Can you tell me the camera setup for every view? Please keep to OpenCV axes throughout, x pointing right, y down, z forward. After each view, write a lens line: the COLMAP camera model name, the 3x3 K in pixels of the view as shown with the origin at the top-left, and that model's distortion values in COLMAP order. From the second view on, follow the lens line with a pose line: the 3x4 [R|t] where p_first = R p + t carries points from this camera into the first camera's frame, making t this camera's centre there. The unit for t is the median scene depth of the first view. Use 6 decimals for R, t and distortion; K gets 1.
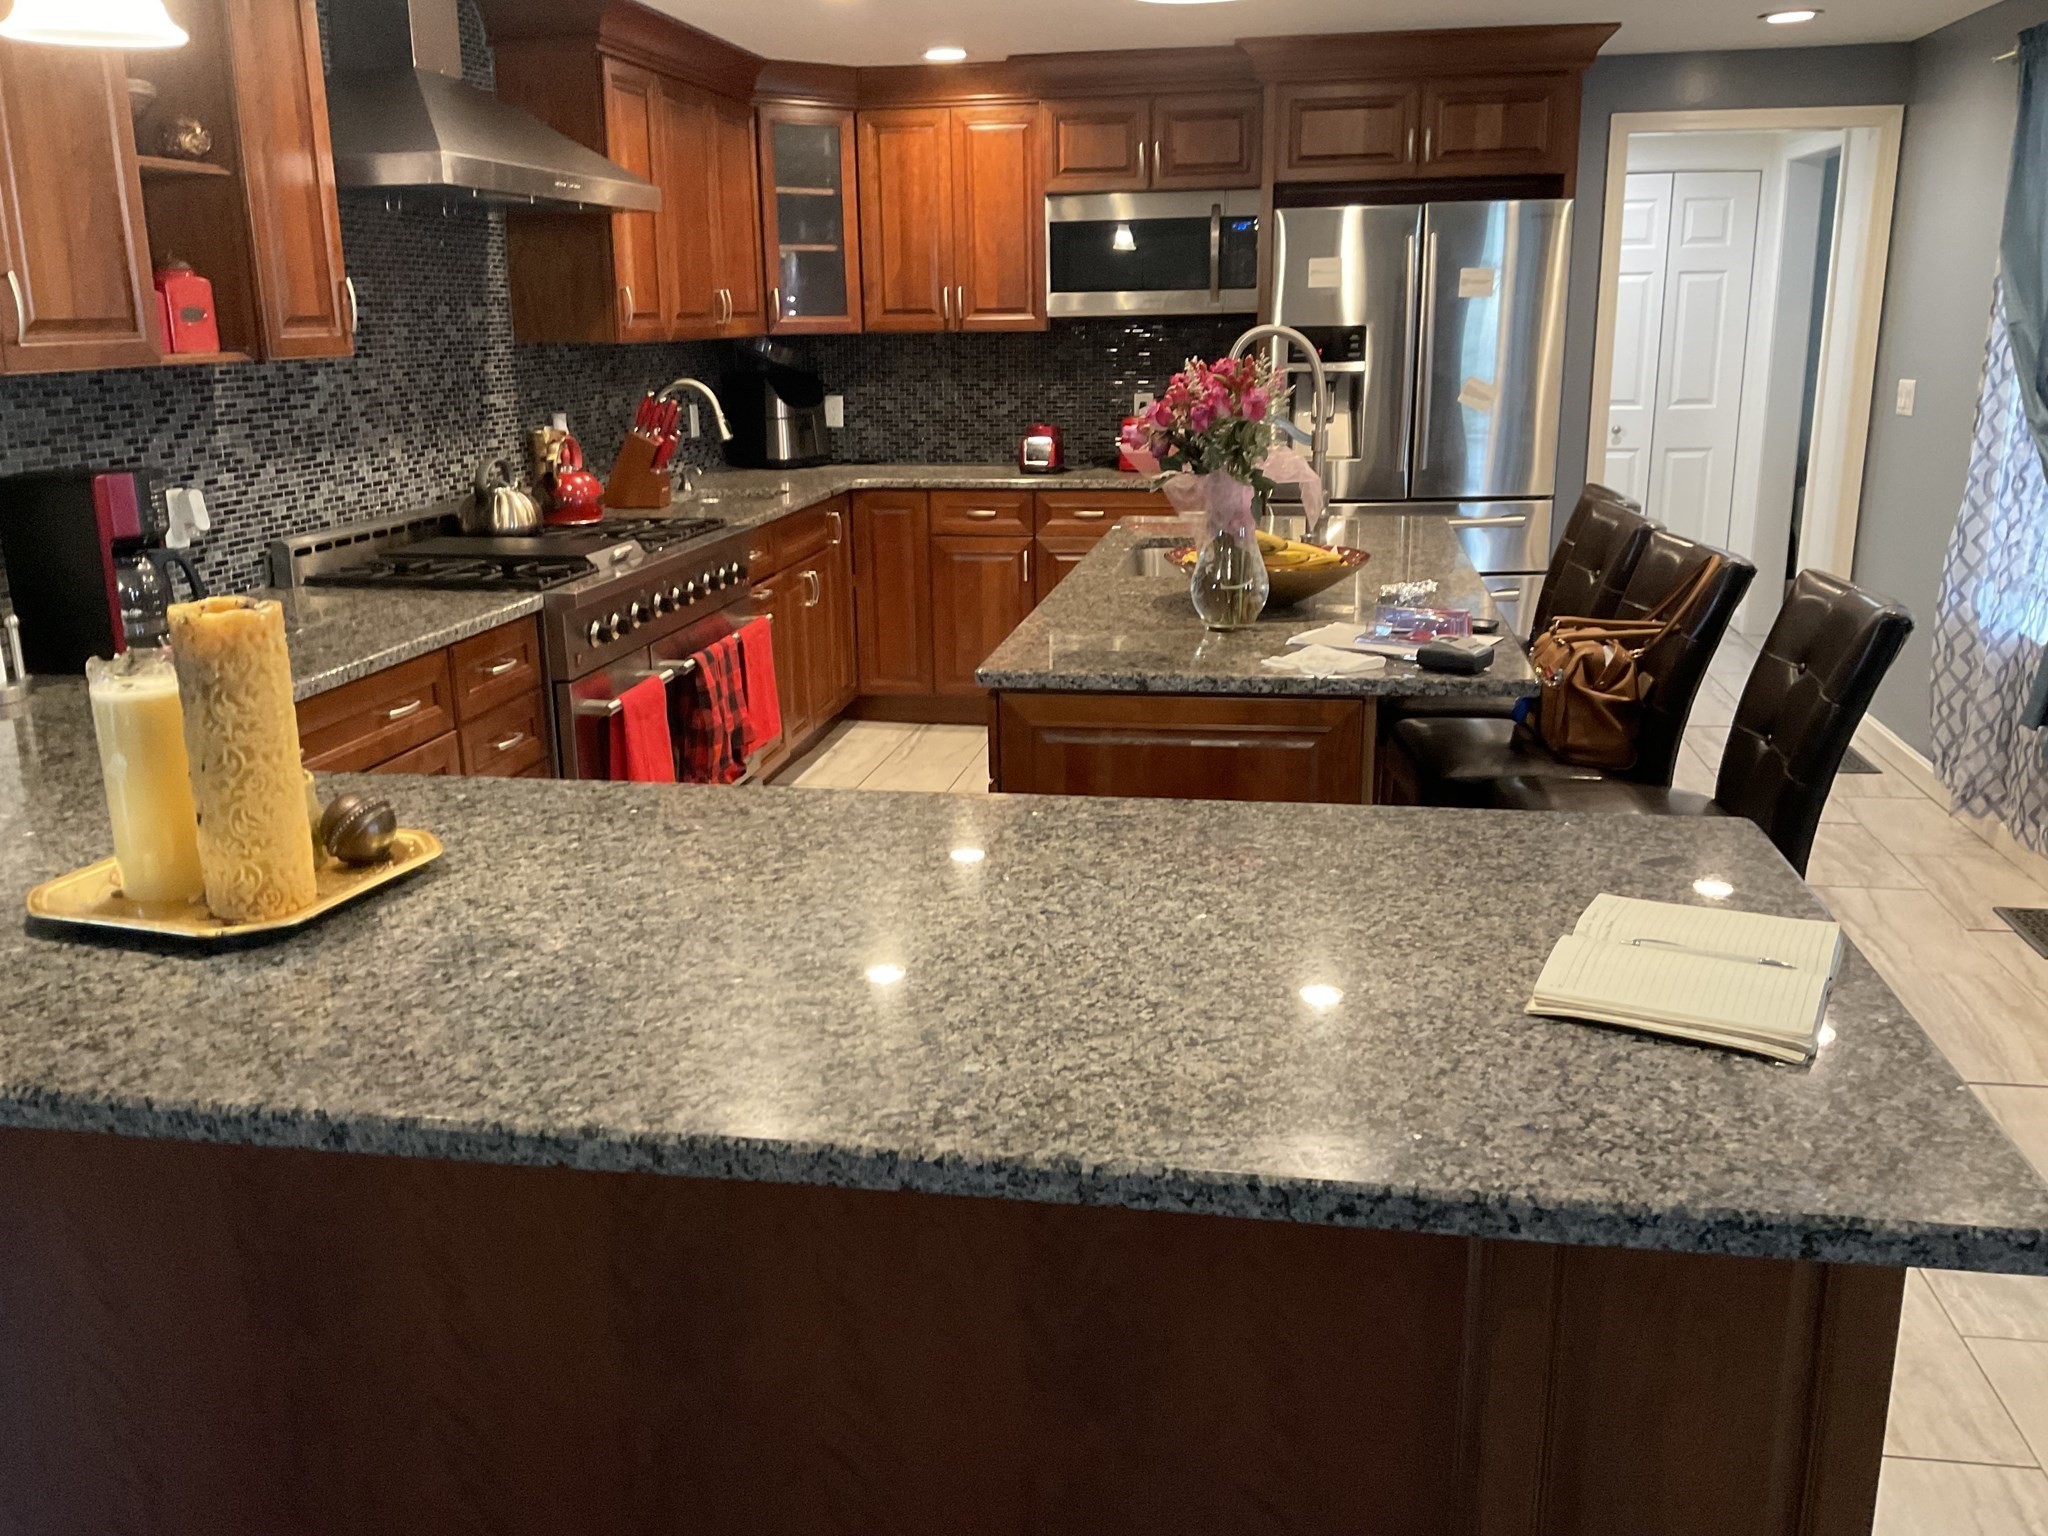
lens RADIAL K [[1703.4, 0, 1014.2], [0, 1703.4, 774.8], [0, 0, 1]] dist [0.072249, -0.138747]
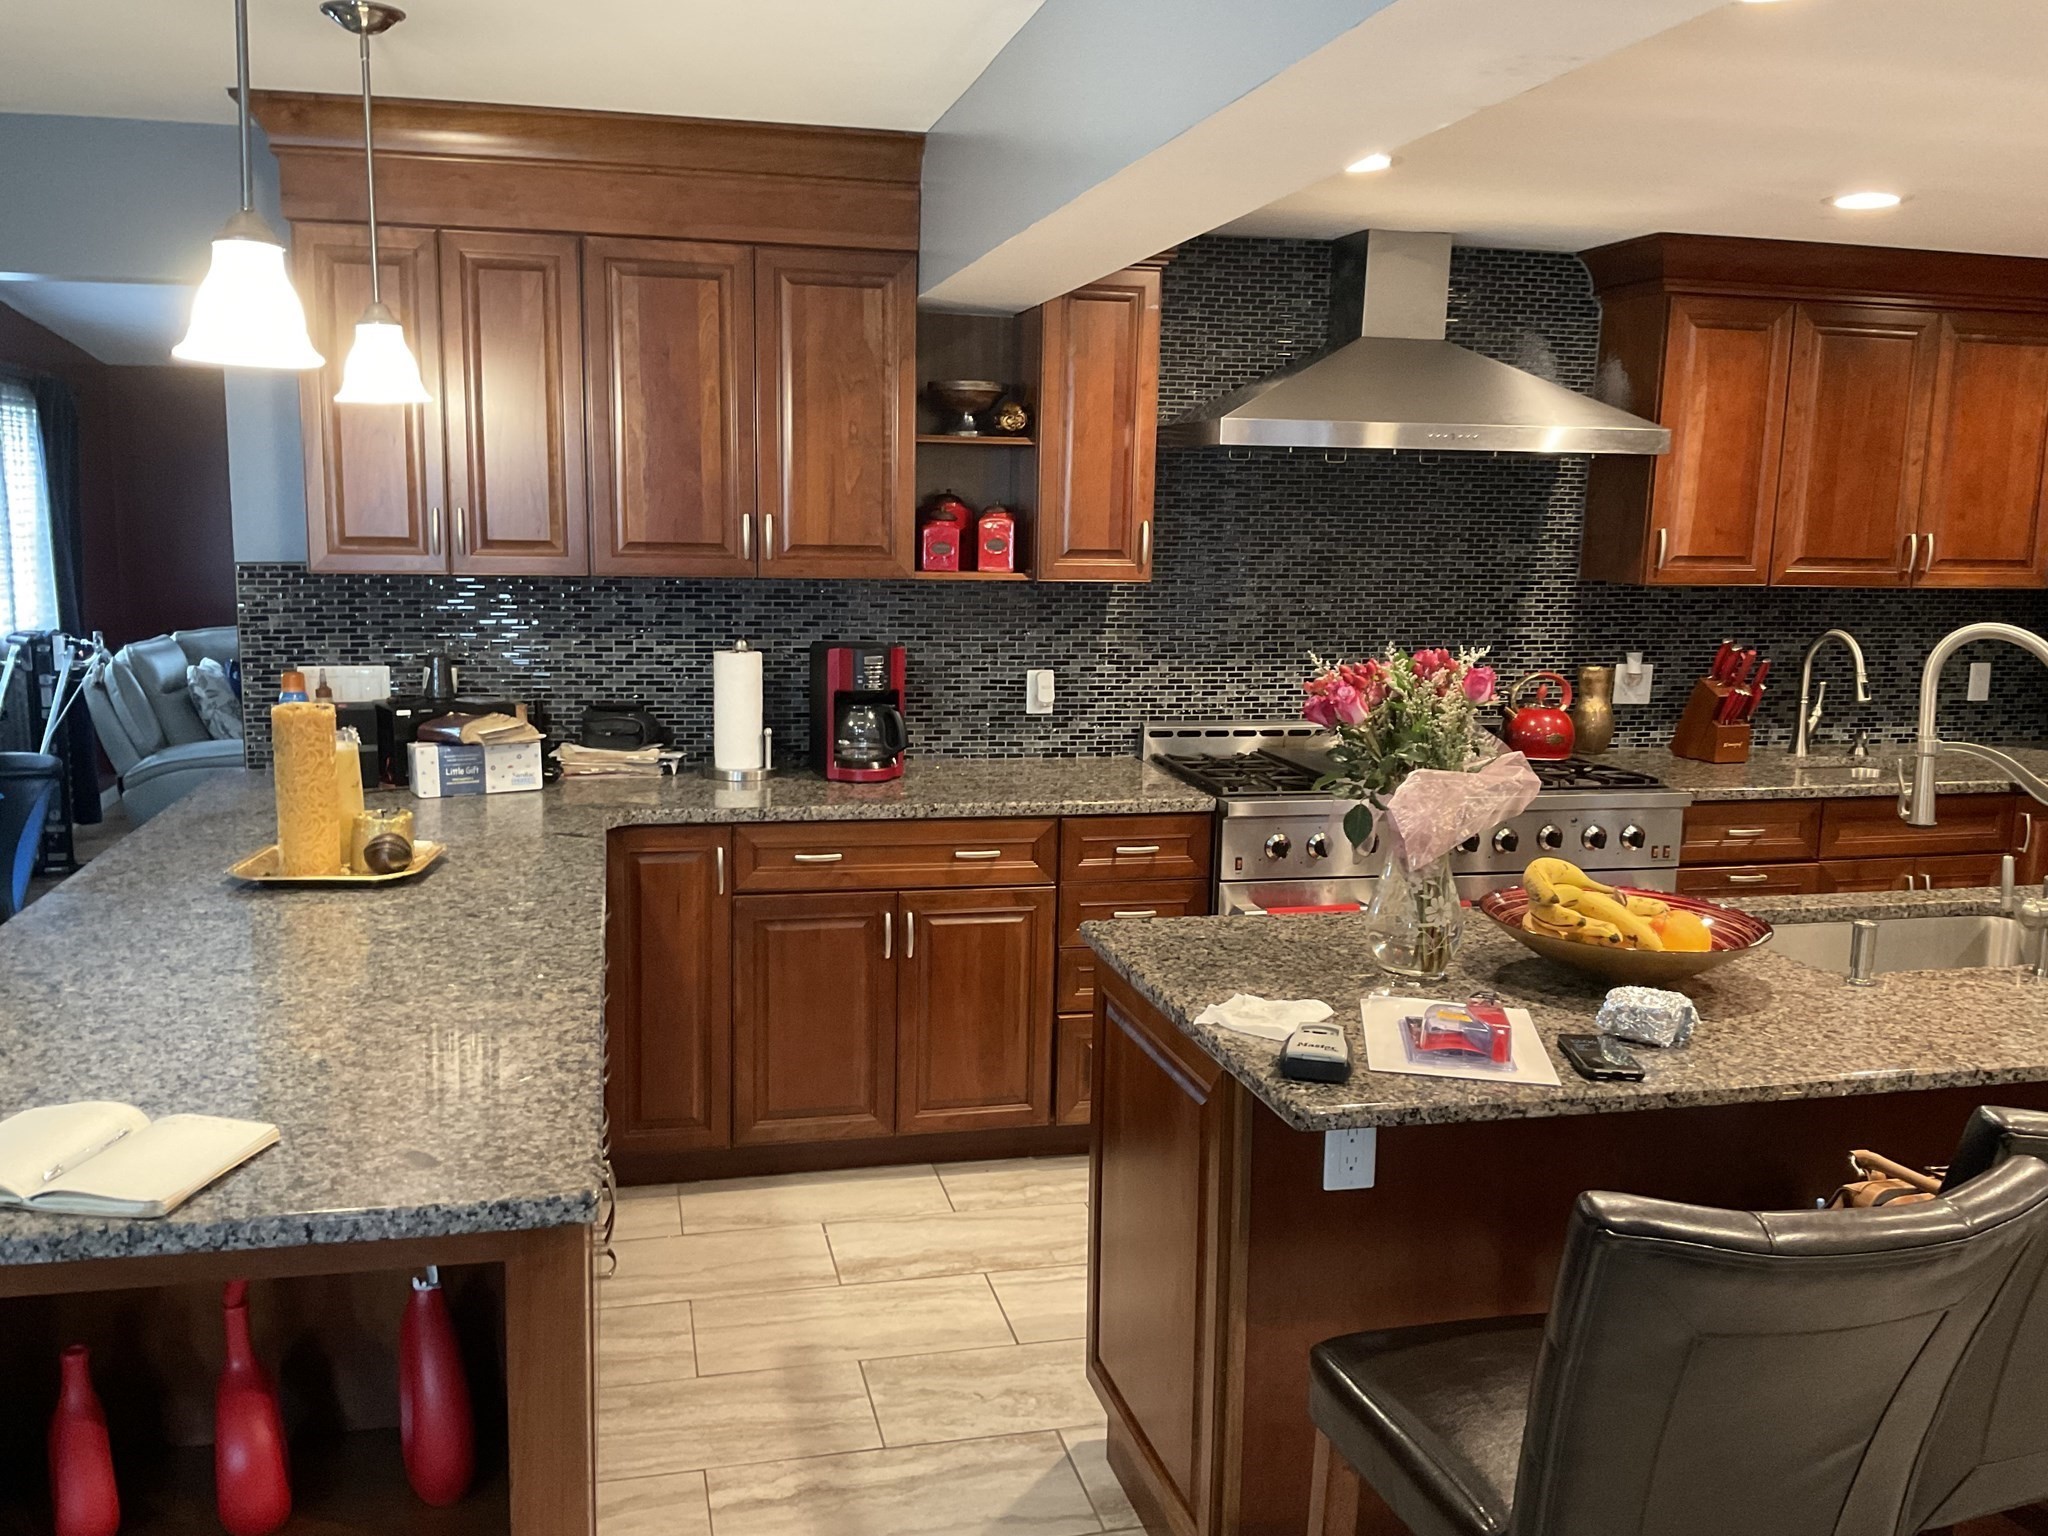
lens RADIAL K [[1703.4, 0, 1014.2], [0, 1703.4, 774.8], [0, 0, 1]] dist [0.072249, -0.138747]
pose [[0.390387, 0.166926, -0.905391, 0.731569], [-0.265436, 0.962073, 0.062925, -0.168262], [0.881556, 0.215758, 0.419889, 0.447774]]
